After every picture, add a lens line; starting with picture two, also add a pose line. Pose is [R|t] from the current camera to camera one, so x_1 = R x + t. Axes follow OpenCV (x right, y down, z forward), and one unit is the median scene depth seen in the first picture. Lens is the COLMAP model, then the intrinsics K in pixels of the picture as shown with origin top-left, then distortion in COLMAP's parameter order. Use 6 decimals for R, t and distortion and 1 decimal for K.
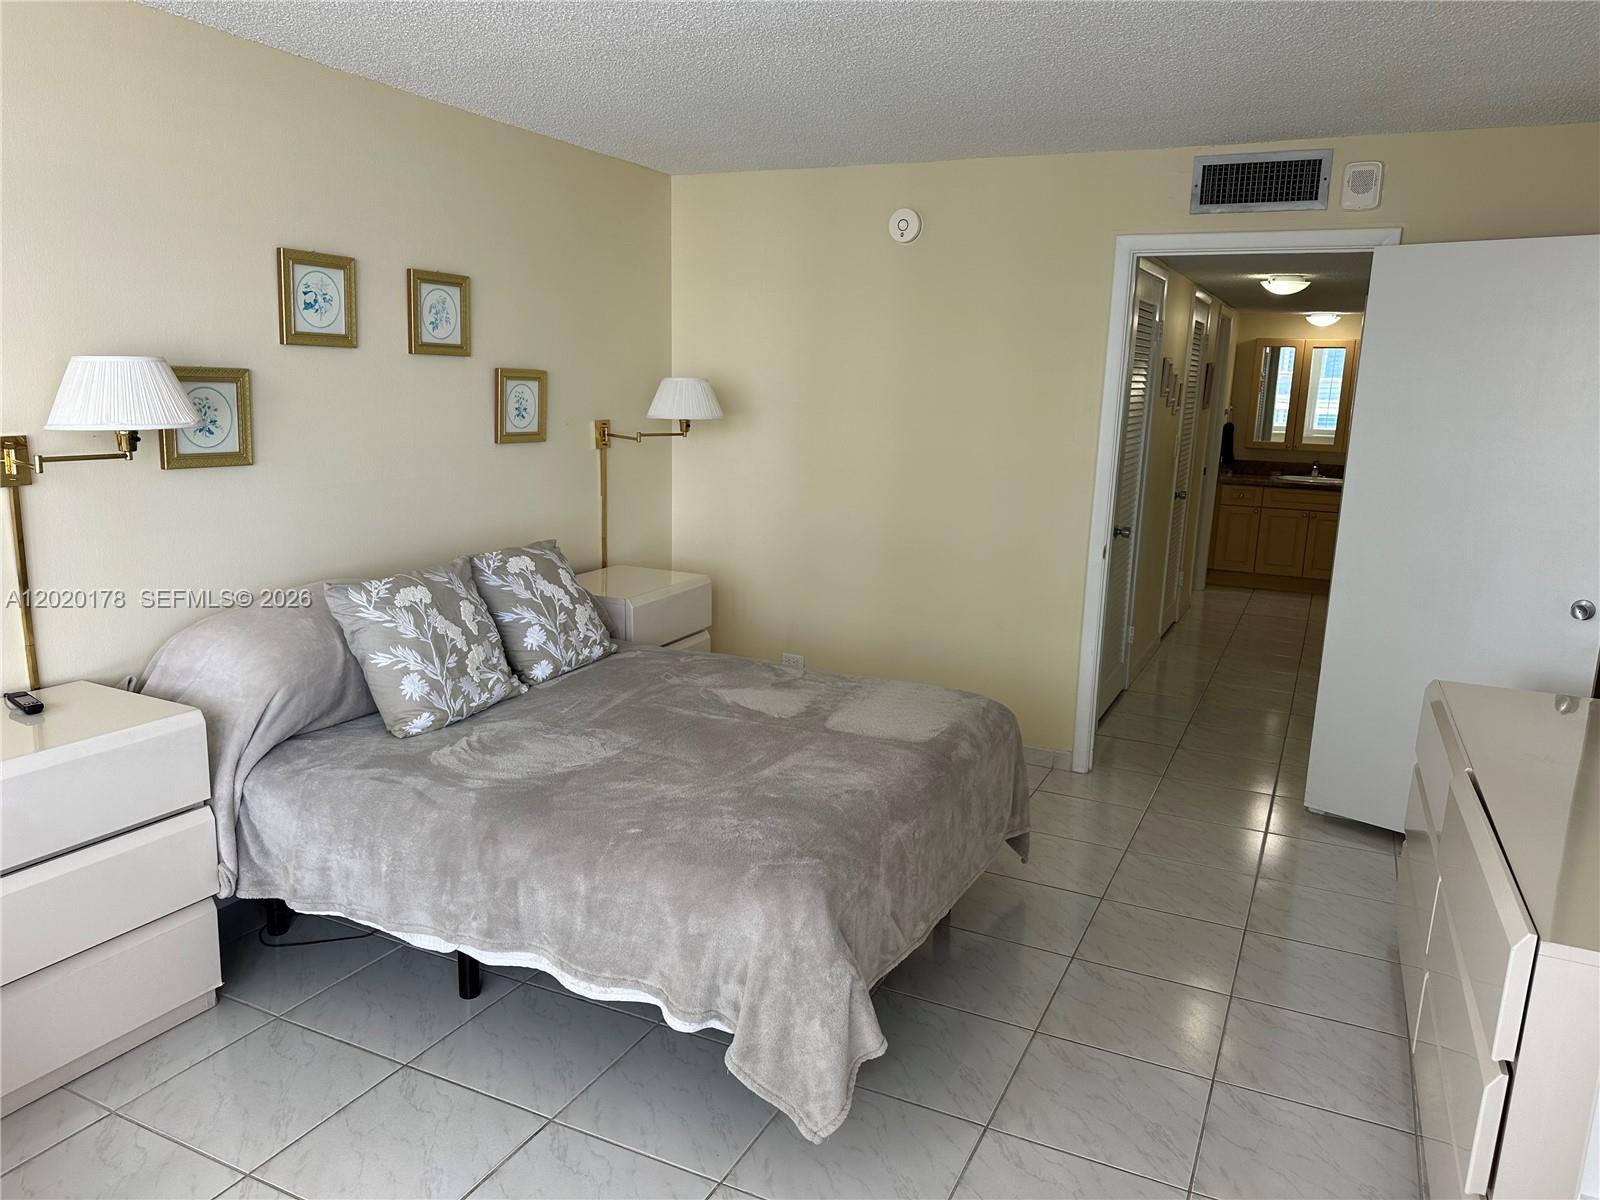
lens RADIAL K [[1135.8, 0, 810.4], [0, 1135.8, 600.4], [0, 0, 1]] dist [0.134792, -0.165011]
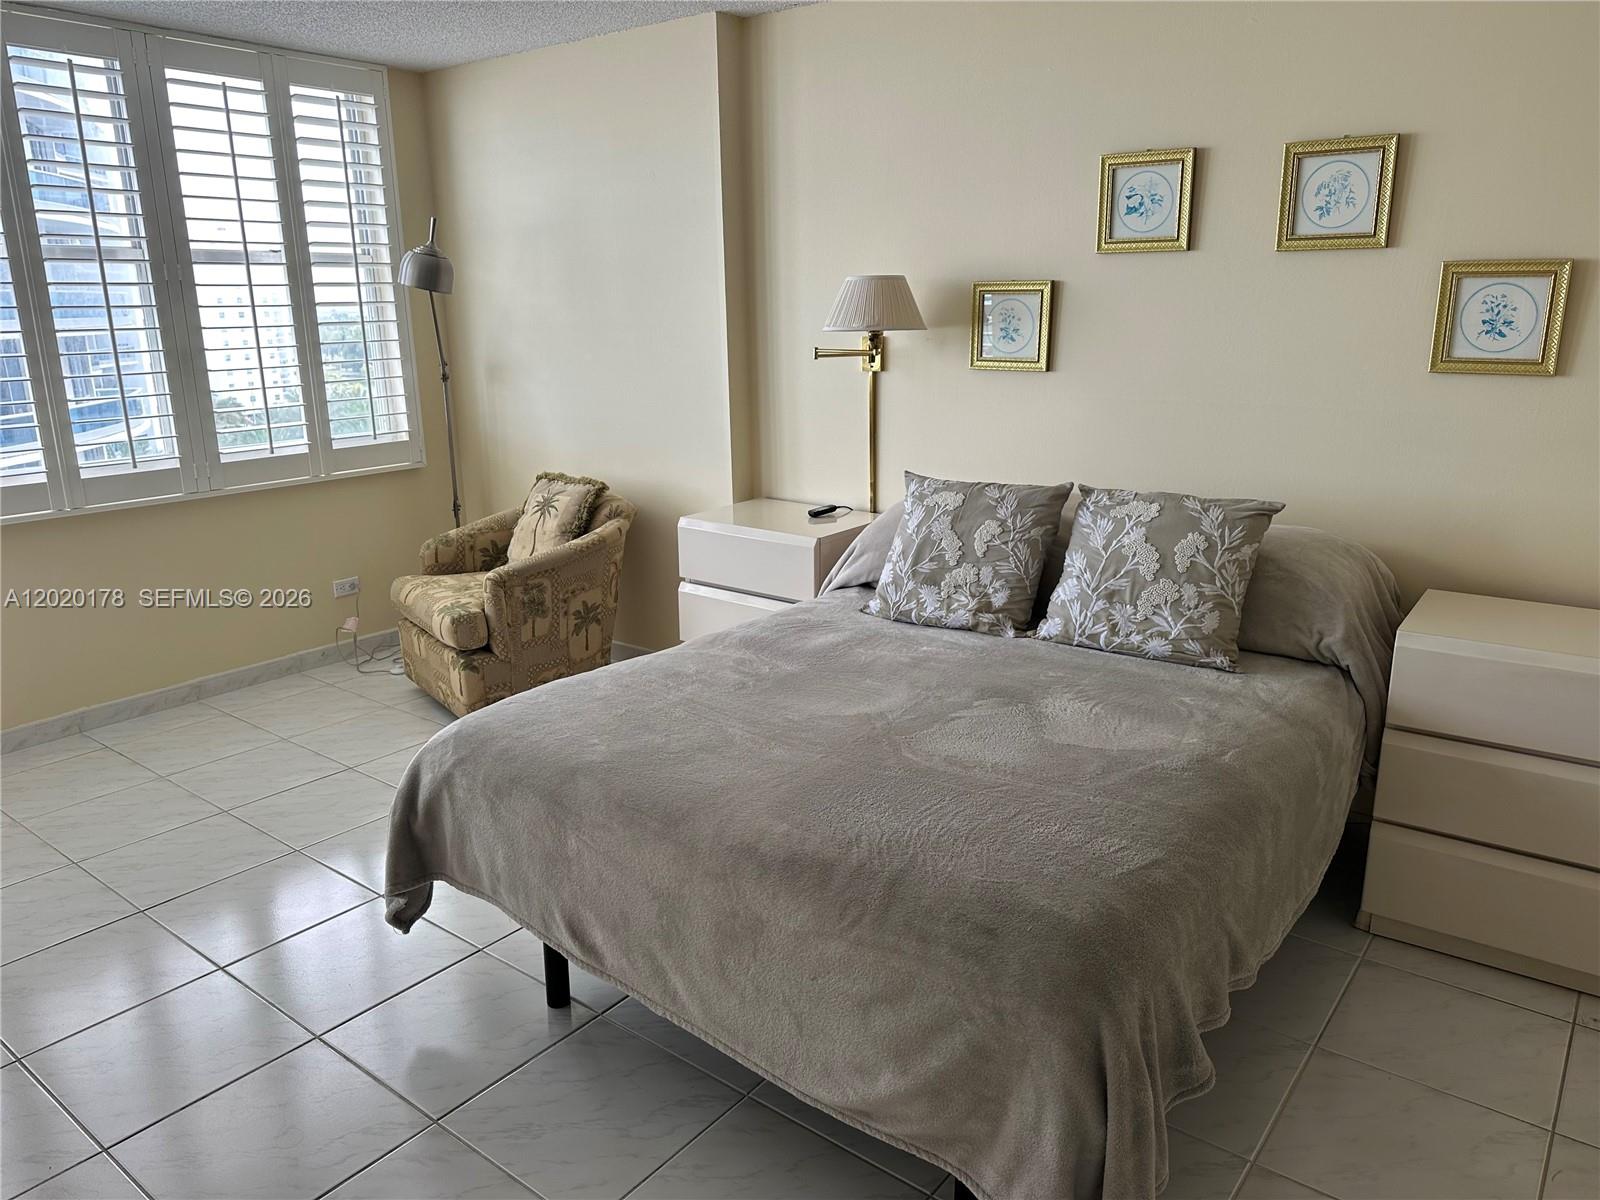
lens RADIAL K [[1135.8, 0, 810.4], [0, 1135.8, 600.4], [0, 0, 1]] dist [0.134792, -0.165011]
pose [[-0.170608, 0.243973, -0.954657, 0.572846], [-0.180811, 0.944658, 0.273730, -0.149696], [0.968607, 0.219313, -0.117053, 0.855558]]
